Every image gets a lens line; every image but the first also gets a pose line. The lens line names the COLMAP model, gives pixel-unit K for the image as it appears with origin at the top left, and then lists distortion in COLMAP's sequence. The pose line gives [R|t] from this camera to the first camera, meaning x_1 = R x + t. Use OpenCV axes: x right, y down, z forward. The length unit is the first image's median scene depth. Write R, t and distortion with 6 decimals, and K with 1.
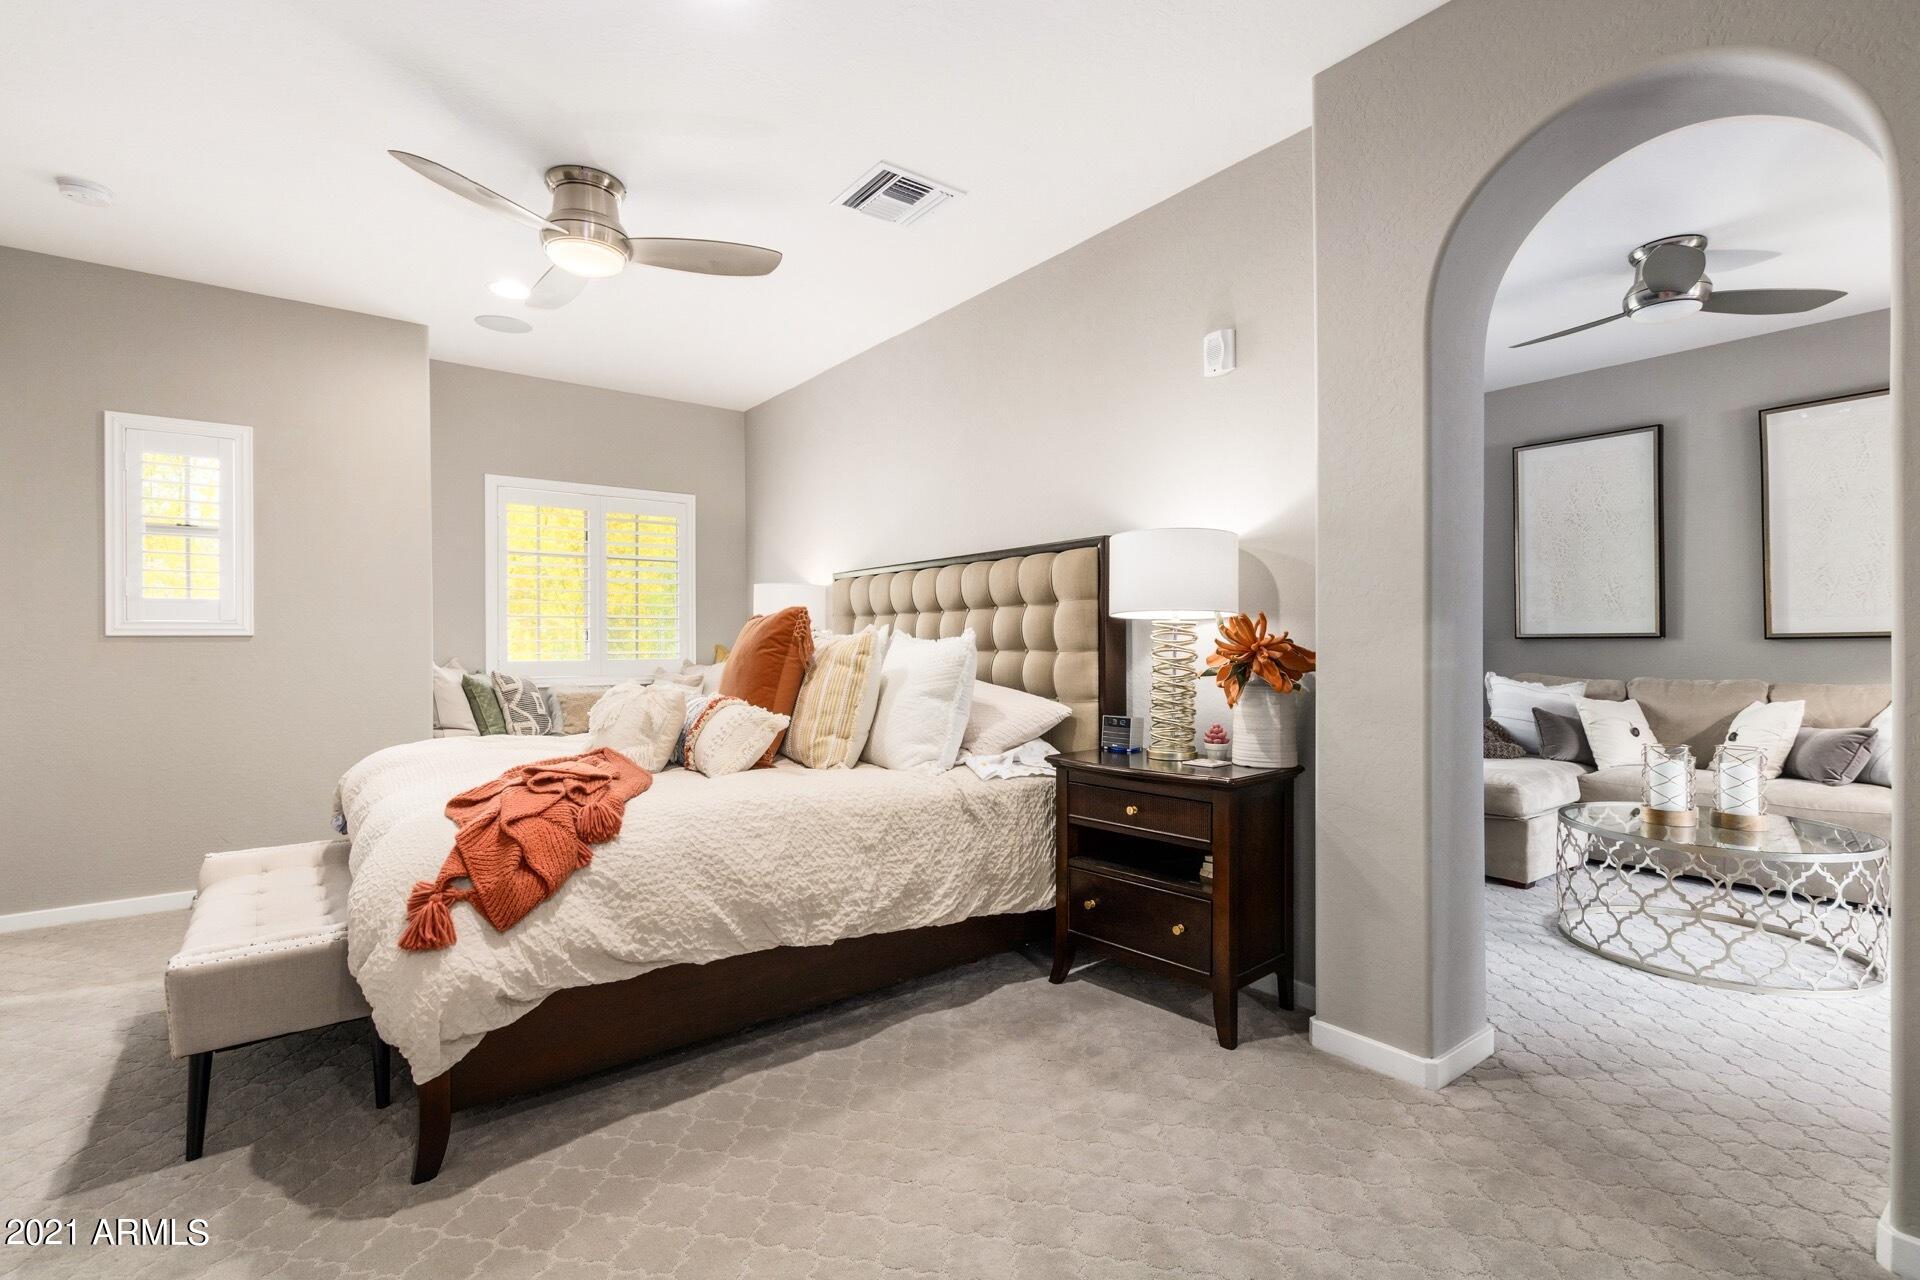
lens RADIAL K [[873.7, 0, 961.8], [0, 873.7, 646.3], [0, 0, 1]] dist [0.000399, -0.000269]
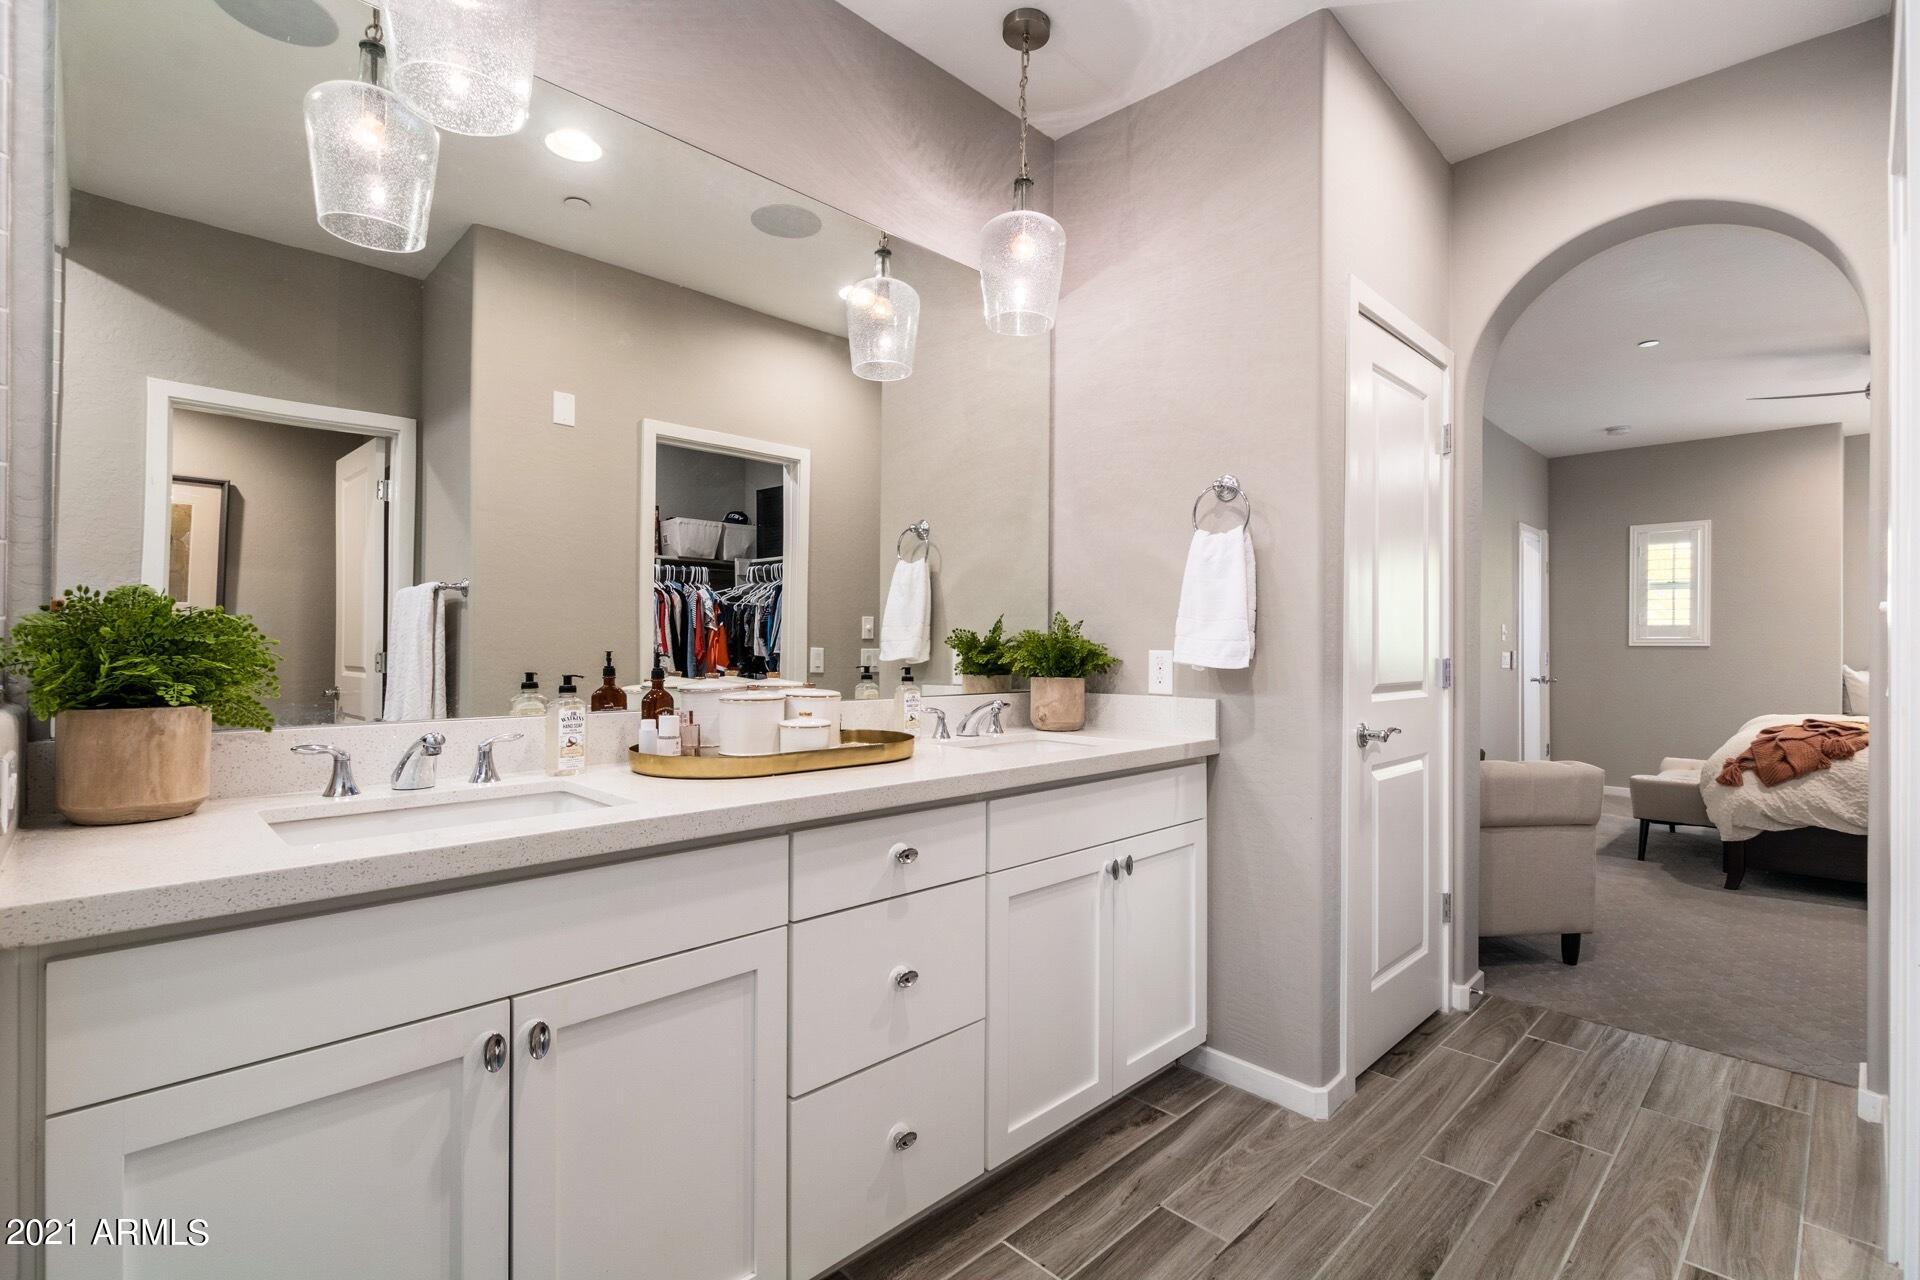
lens RADIAL K [[873.7, 0, 961.8], [0, 873.7, 646.3], [0, 0, 1]] dist [0.000399, -0.000269]
pose [[0.114769, 0.006108, -0.993373, 1.292772], [-0.011362, 0.999924, 0.004835, -0.007496], [0.993327, 0.010731, 0.114830, -1.146262]]
